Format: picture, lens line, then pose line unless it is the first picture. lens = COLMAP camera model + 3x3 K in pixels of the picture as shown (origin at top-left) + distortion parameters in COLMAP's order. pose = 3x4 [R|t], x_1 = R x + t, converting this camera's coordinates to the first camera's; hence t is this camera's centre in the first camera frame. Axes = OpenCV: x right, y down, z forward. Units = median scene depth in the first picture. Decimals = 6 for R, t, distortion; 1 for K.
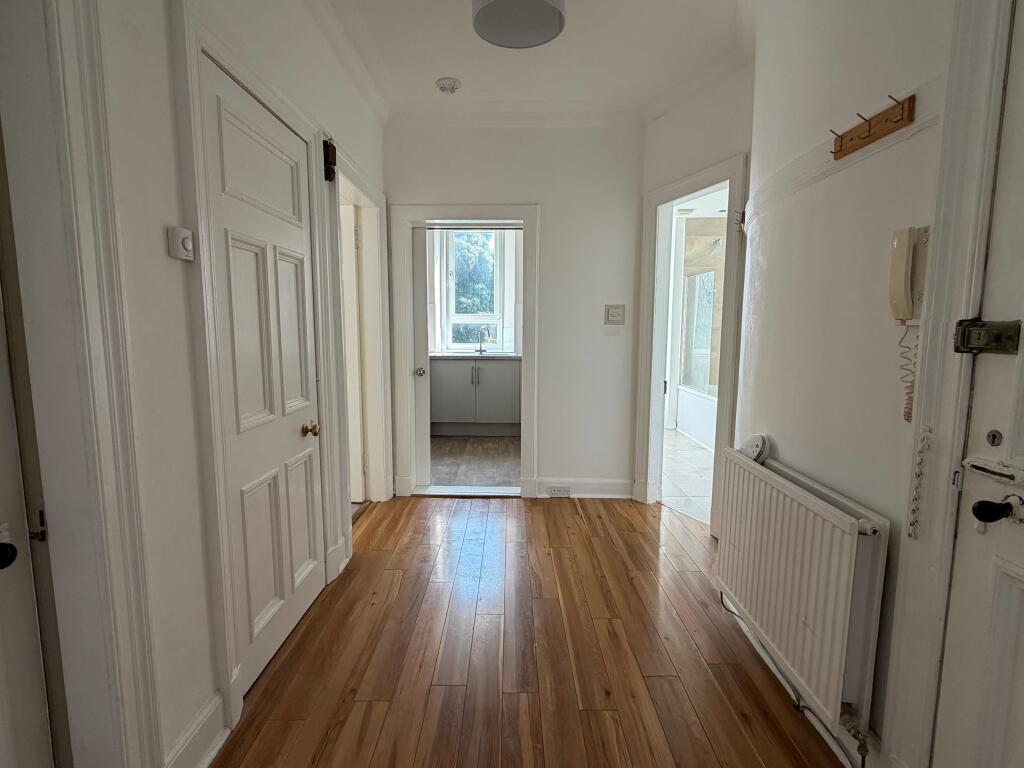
lens RADIAL K [[506.1, 0, 510.6], [0, 506.1, 385.6], [0, 0, 1]] dist [0.000081, 0.000001]
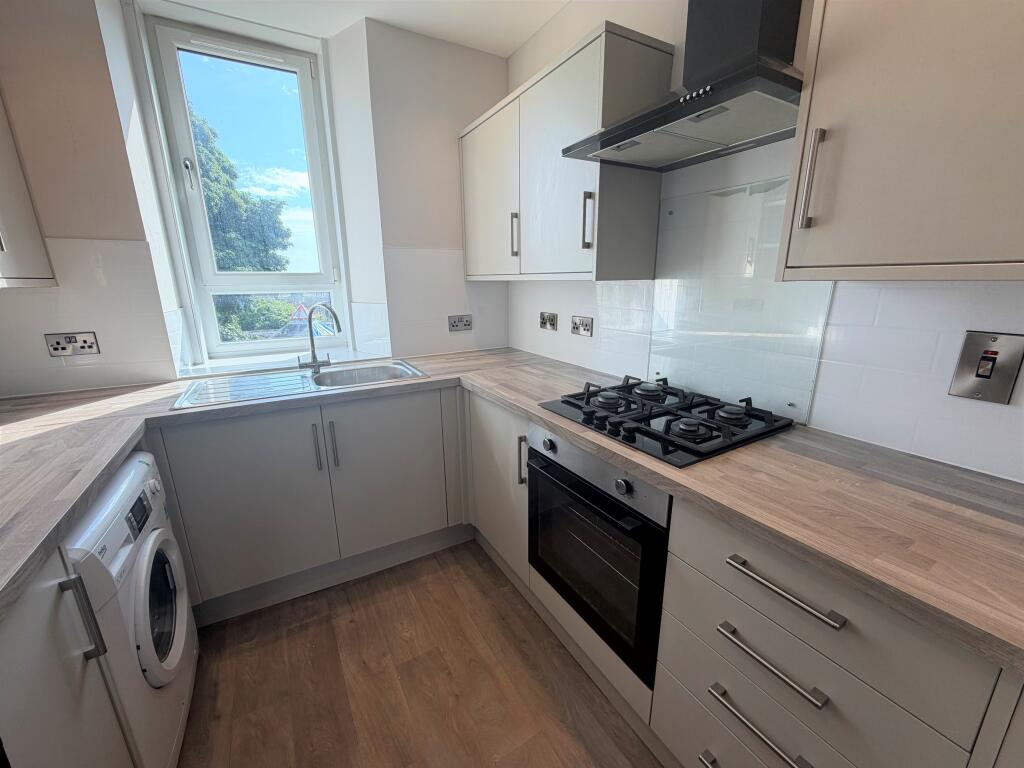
lens RADIAL K [[409.1, 0, 511.4], [0, 409.1, 384.5], [0, 0, 1]] dist [0.007078, 0.000277]
pose [[0.865872, -0.137057, 0.481125, -0.033682], [0.071879, 0.985844, 0.151478, -0.036657], [-0.495075, -0.096578, 0.863466, 0.250873]]
